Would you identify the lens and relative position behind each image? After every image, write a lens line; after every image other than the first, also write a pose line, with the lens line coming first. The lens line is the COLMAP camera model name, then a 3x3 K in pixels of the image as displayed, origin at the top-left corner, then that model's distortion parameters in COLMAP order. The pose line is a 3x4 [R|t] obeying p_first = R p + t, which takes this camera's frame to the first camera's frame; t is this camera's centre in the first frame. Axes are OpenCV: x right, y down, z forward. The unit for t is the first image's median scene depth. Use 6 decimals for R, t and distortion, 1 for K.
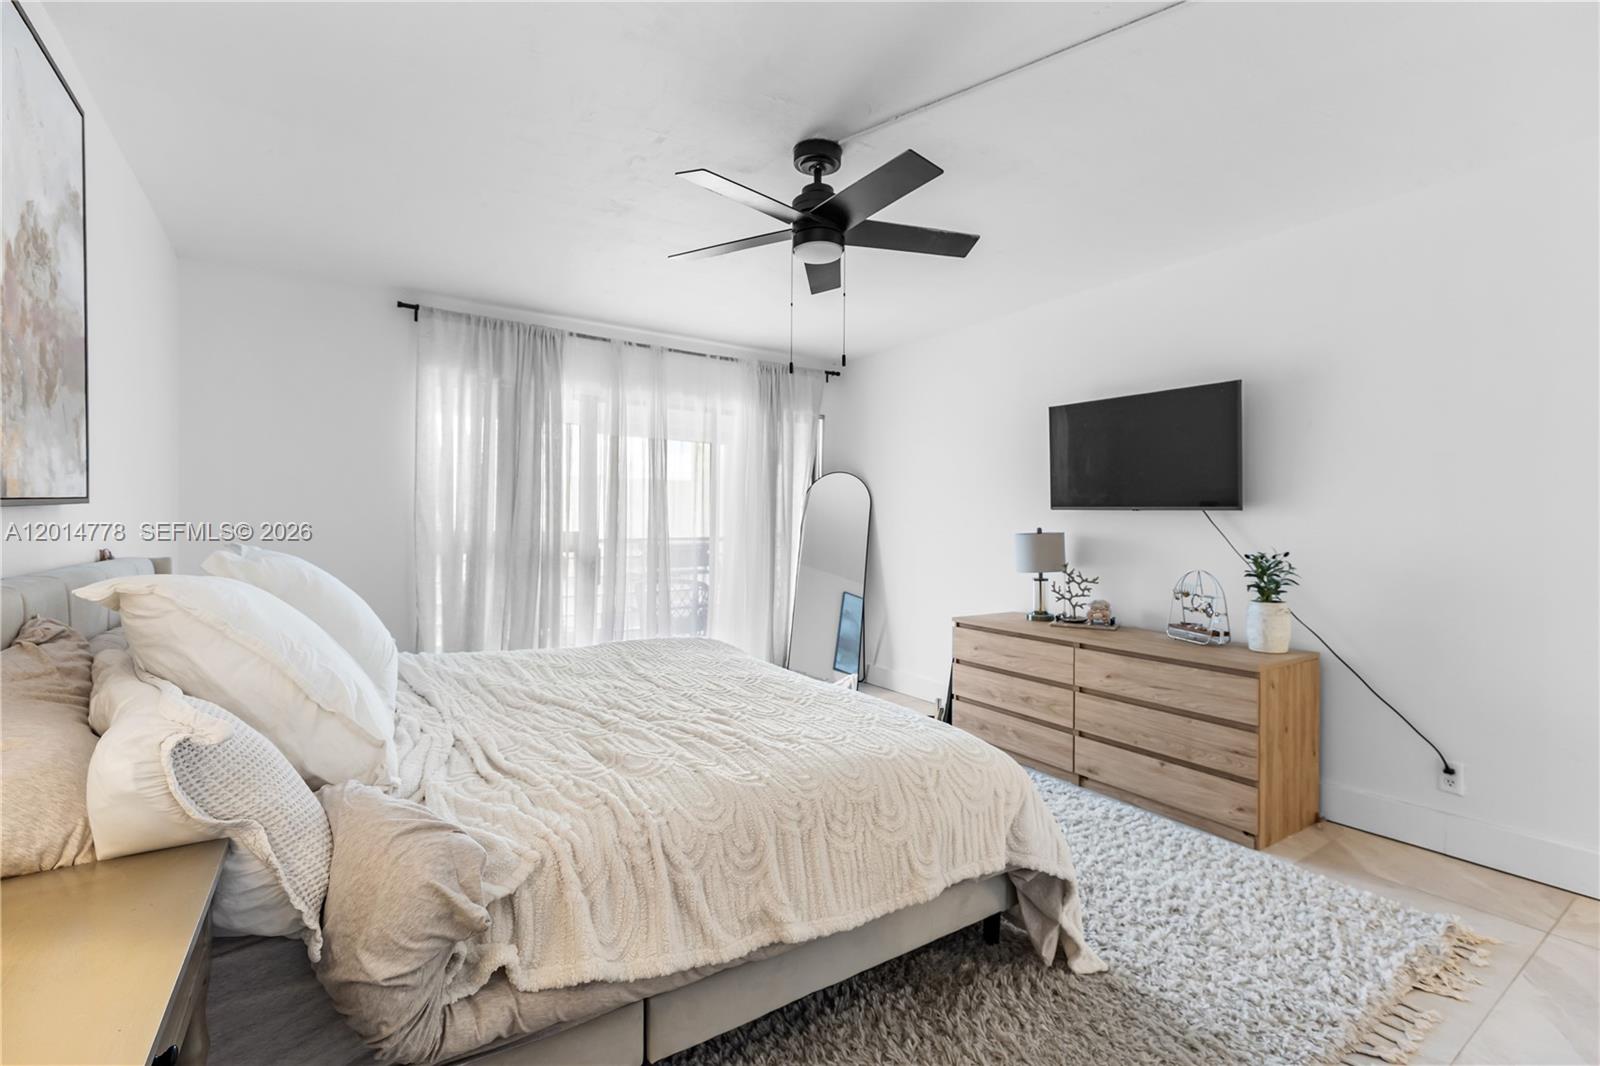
lens RADIAL K [[726.8, 0, 782.8], [0, 726.8, 521.2], [0, 0, 1]] dist [0.003842, 0.000037]
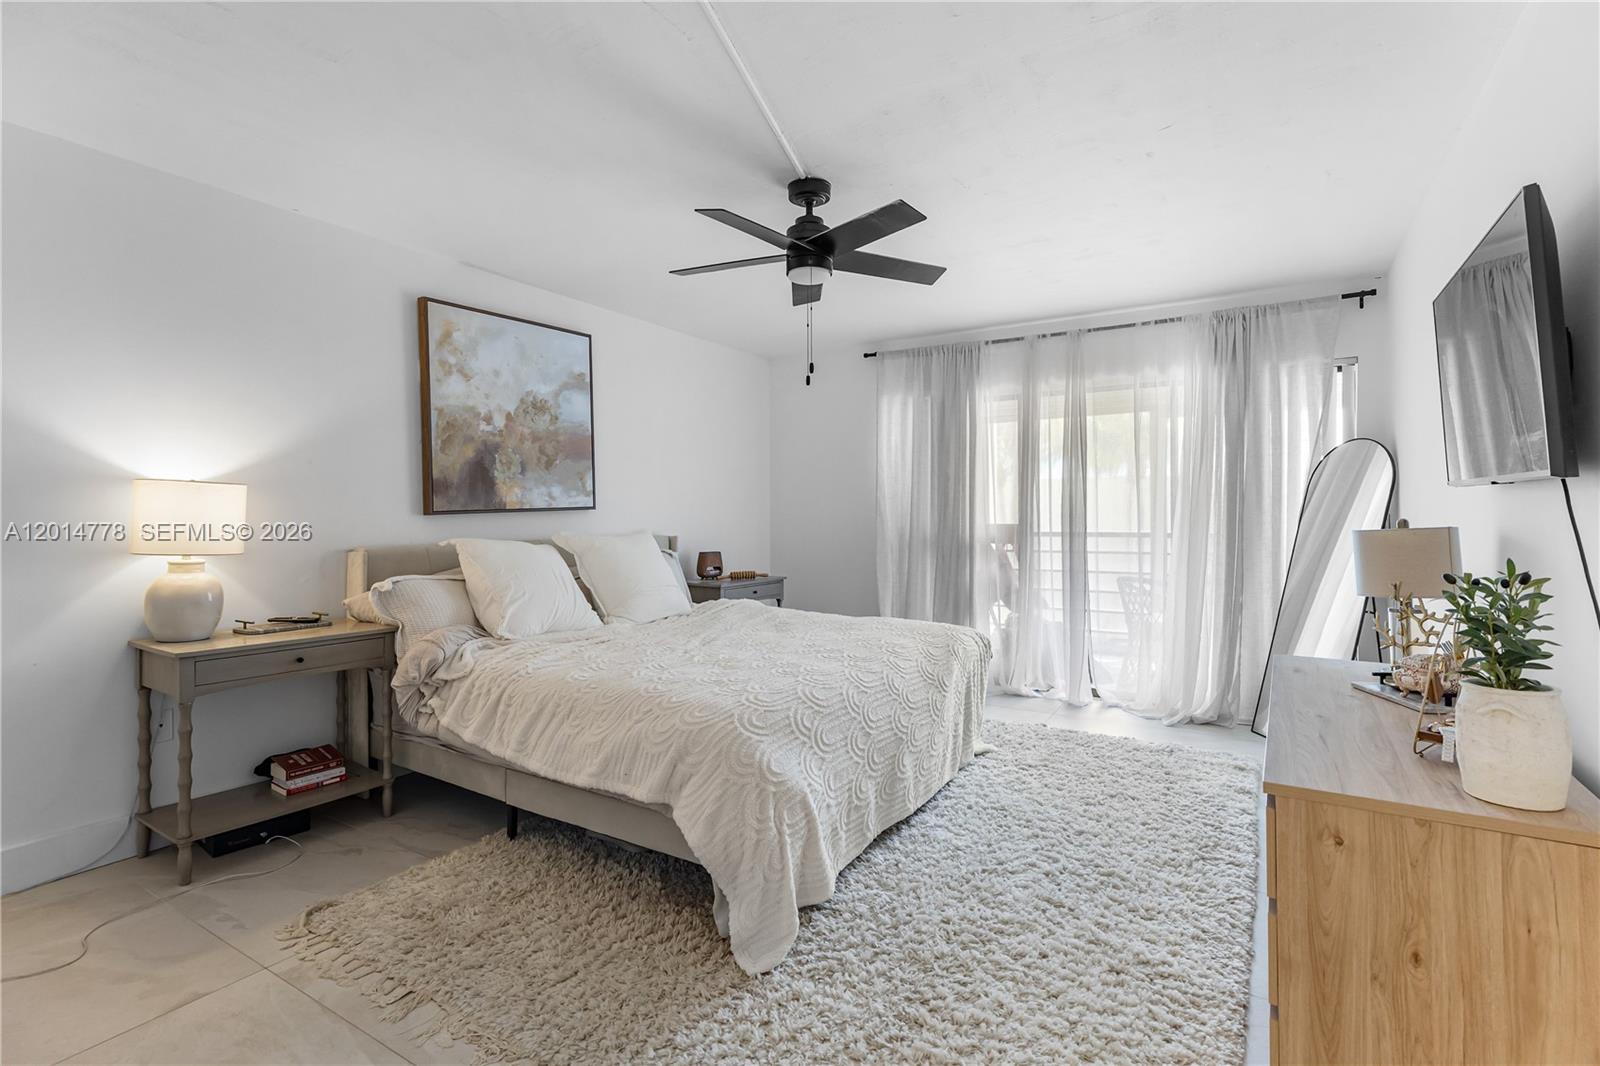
lens RADIAL K [[726.8, 0, 780.7], [0, 726.8, 502.5], [0, 0, 1]] dist [0.003842, 0.000037]
pose [[0.409647, -0.024283, -0.911921, 0.898061], [0.008941, 0.999705, -0.022605, 0.006169], [0.912200, 0.001107, 0.409743, 0.425941]]
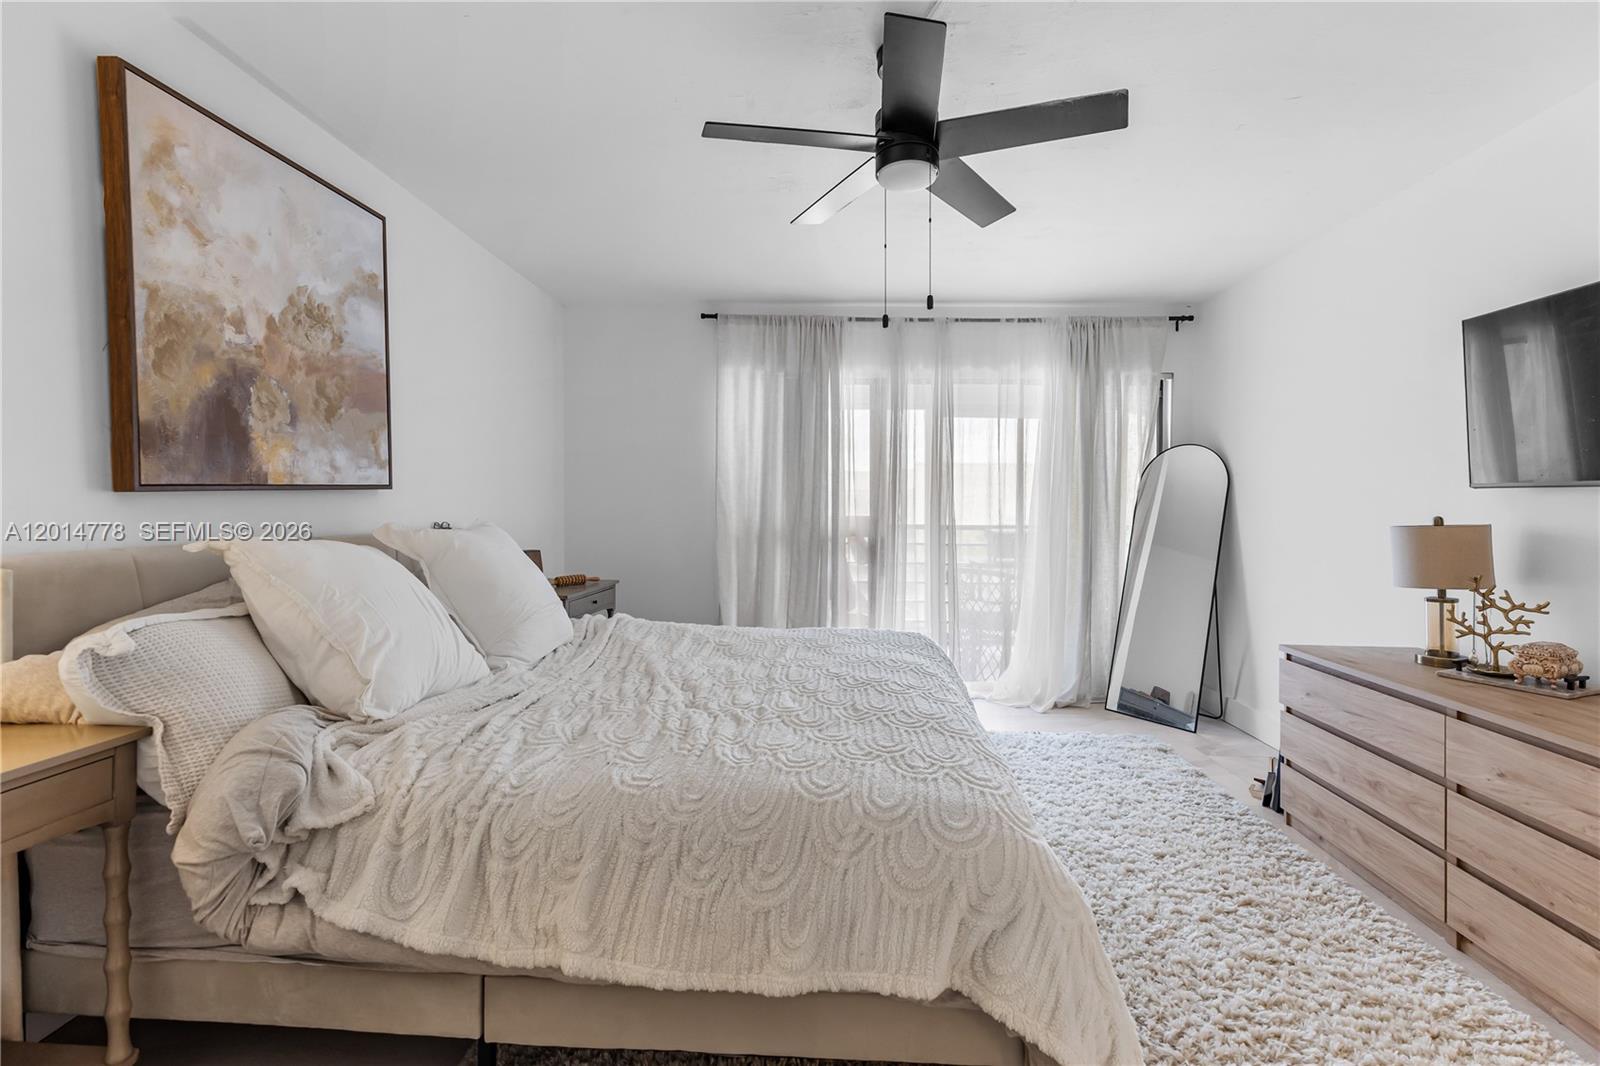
lens RADIAL K [[726.8, 0, 785.0], [0, 726.8, 510.2], [0, 0, 1]] dist [0.003842, 0.000037]
pose [[0.803530, 0.005676, -0.595238, 0.364187], [-0.004810, 0.999984, 0.003043, 0.005736], [0.595245, 0.000418, 0.803544, 0.217964]]
